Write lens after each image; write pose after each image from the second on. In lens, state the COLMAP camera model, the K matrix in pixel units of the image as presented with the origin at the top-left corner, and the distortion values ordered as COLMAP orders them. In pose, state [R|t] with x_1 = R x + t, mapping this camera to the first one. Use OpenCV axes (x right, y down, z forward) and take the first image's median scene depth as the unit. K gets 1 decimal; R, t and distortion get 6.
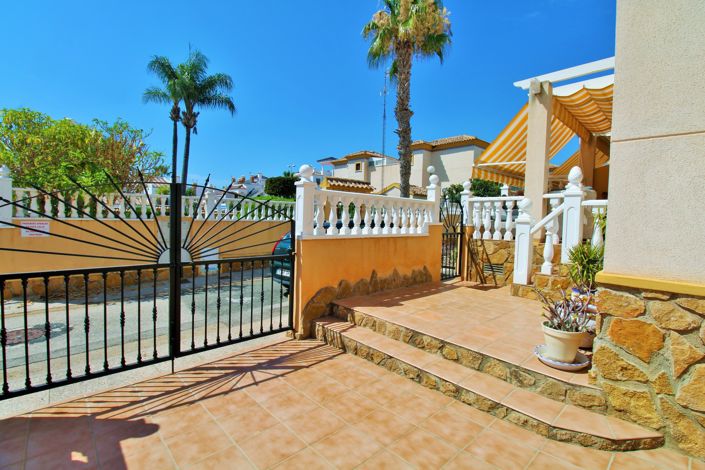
lens RADIAL K [[327.4, 0, 355.7], [0, 327.4, 225.1], [0, 0, 1]] dist [-0.001320, -0.011997]
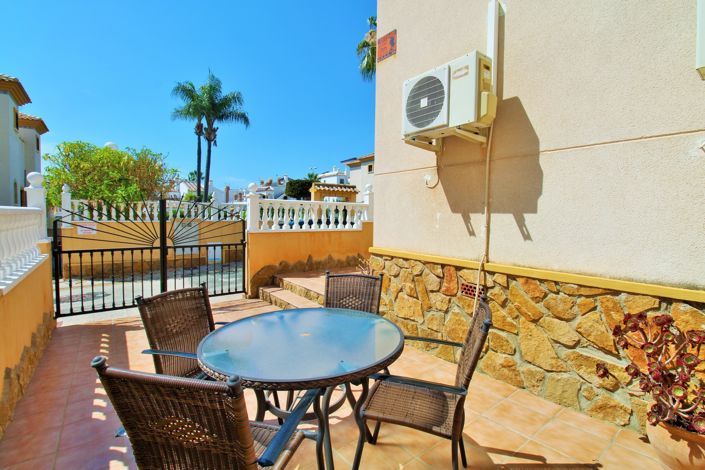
lens RADIAL K [[327.4, 0, 355.7], [0, 327.4, 225.1], [0, 0, 1]] dist [-0.001320, -0.011997]
pose [[0.995595, -0.011780, -0.093016, 0.344880], [0.012112, 0.999922, 0.003011, 0.007020], [0.092973, -0.004125, 0.995660, -0.340527]]
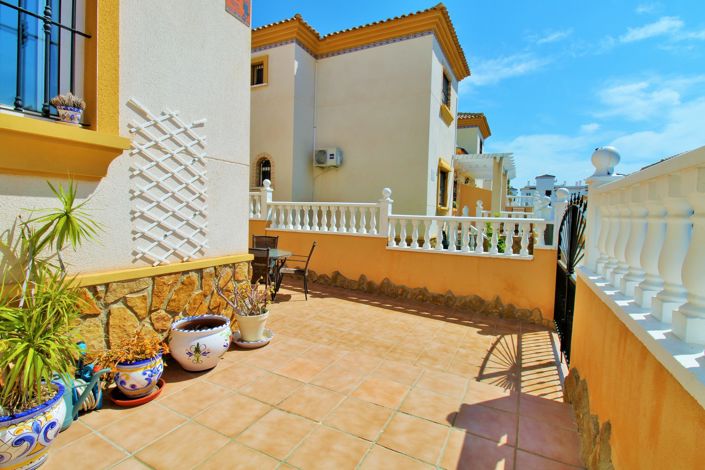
lens RADIAL K [[327.4, 0, 355.7], [0, 327.4, 225.1], [0, 0, 1]] dist [-0.001320, -0.011997]
pose [[-0.936905, -0.042829, -0.346949, 0.341964], [-0.063375, 0.996831, 0.048084, -0.036597], [0.343790, 0.067038, -0.936650, 1.062936]]
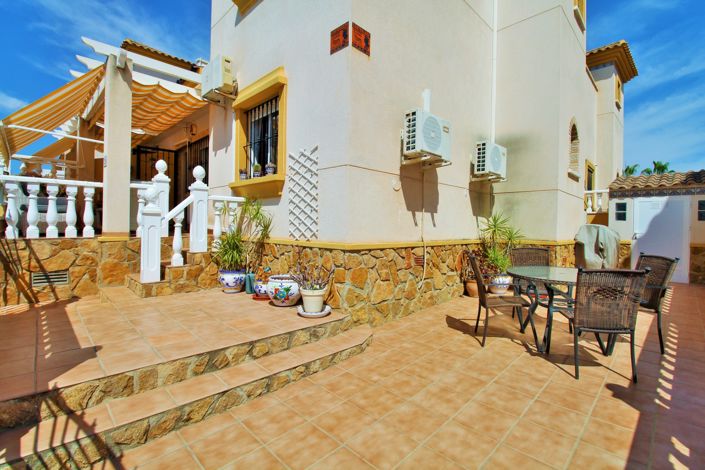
lens RADIAL K [[327.4, 0, 355.7], [0, 327.4, 225.1], [0, 0, 1]] dist [-0.001320, -0.011997]
pose [[-0.038911, -0.022595, 0.998987, -0.367015], [0.007441, 0.999710, 0.022902, 0.005957], [-0.999215, 0.008325, -0.038731, 0.422257]]
